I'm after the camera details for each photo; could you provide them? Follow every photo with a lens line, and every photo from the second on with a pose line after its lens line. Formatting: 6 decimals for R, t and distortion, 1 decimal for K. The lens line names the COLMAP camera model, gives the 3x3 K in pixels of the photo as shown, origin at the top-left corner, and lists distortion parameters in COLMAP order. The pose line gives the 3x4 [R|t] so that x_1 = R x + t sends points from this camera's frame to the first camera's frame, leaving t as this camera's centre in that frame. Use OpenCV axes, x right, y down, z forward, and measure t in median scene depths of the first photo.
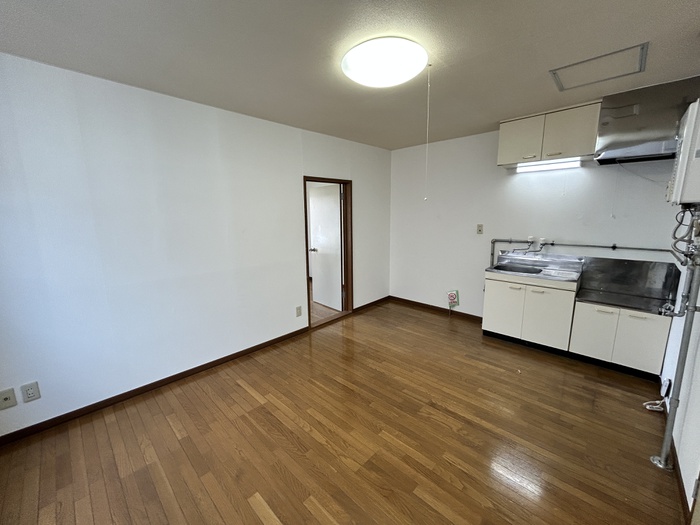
lens RADIAL K [[281.8, 0, 349.7], [0, 281.8, 261.4], [0, 0, 1]] dist [-0.000261, 0.000244]
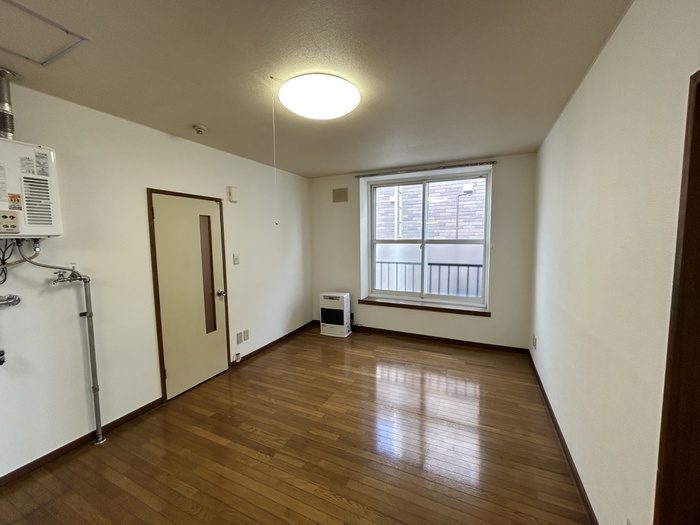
lens RADIAL K [[281.8, 0, 349.7], [0, 281.8, 261.4], [0, 0, 1]] dist [-0.000261, 0.000244]
pose [[-0.947113, 0.050021, -0.316976, 0.244598], [-0.028320, 0.970893, 0.237833, -0.231880], [0.319647, 0.234231, -0.918129, 1.378326]]
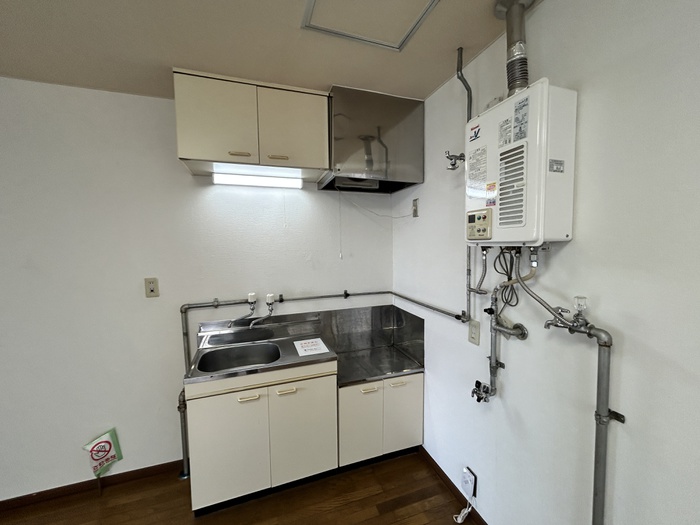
lens RADIAL K [[280.2, 0, 350.0], [0, 280.2, 262.5], [0, 0, 1]] dist [0.001777, 0.000339]
pose [[0.455807, -0.056678, 0.888272, 0.249227], [0.158617, 0.987169, -0.018404, -0.123114], [-0.875831, 0.149284, 0.458948, 0.615754]]
